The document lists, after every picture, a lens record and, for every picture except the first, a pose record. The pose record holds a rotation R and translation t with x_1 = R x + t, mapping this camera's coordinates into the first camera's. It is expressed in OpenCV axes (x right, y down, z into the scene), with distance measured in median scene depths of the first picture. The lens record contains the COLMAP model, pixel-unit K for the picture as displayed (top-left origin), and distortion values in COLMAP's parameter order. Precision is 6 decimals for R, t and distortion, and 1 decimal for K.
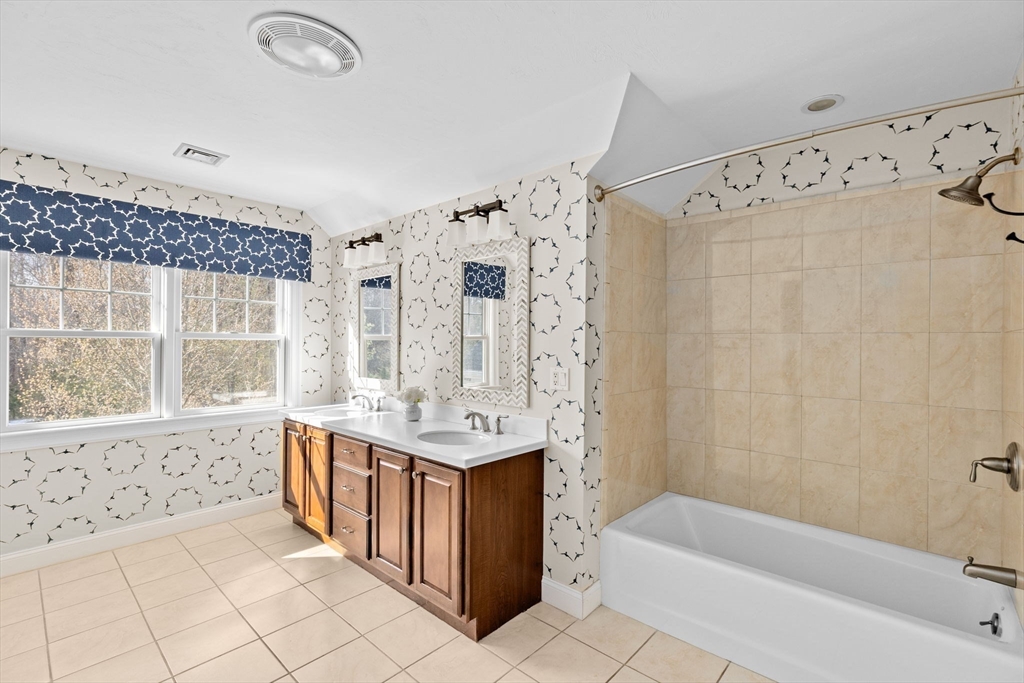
lens RADIAL K [[460.4, 0, 511.3], [0, 460.4, 341.8], [0, 0, 1]] dist [-0.000172, -0.000003]
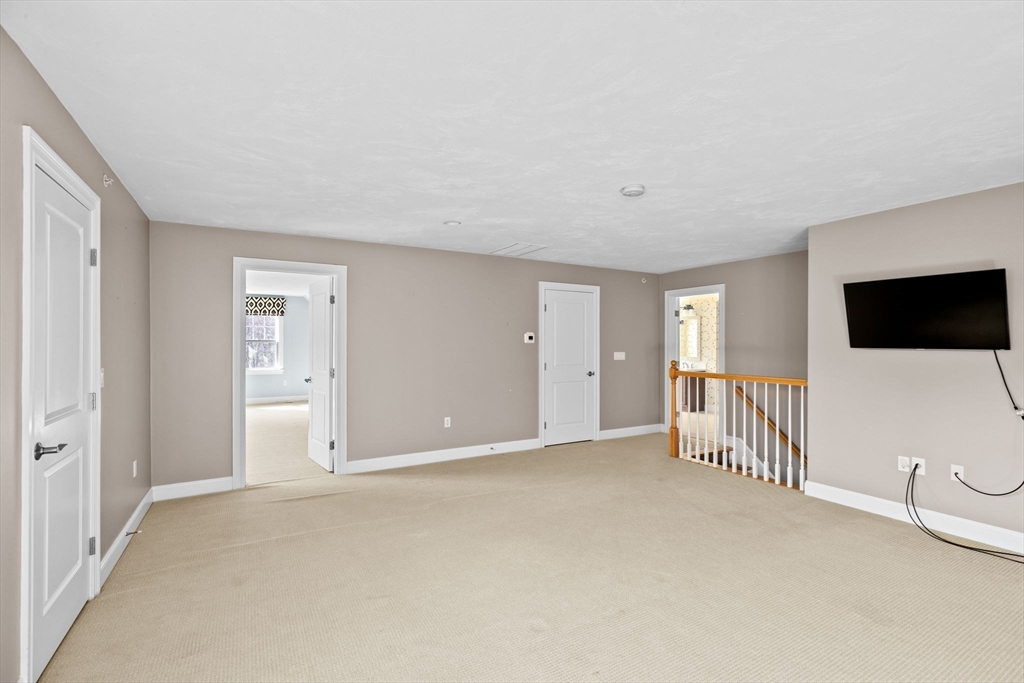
lens RADIAL K [[460.4, 0, 512.5], [0, 460.4, 342.1], [0, 0, 1]] dist [-0.000172, -0.000003]
pose [[0.952973, -0.007349, -0.302966, -0.304422], [0.006493, 0.999972, -0.003831, -0.006769], [0.302986, 0.001684, 0.952994, -3.237142]]
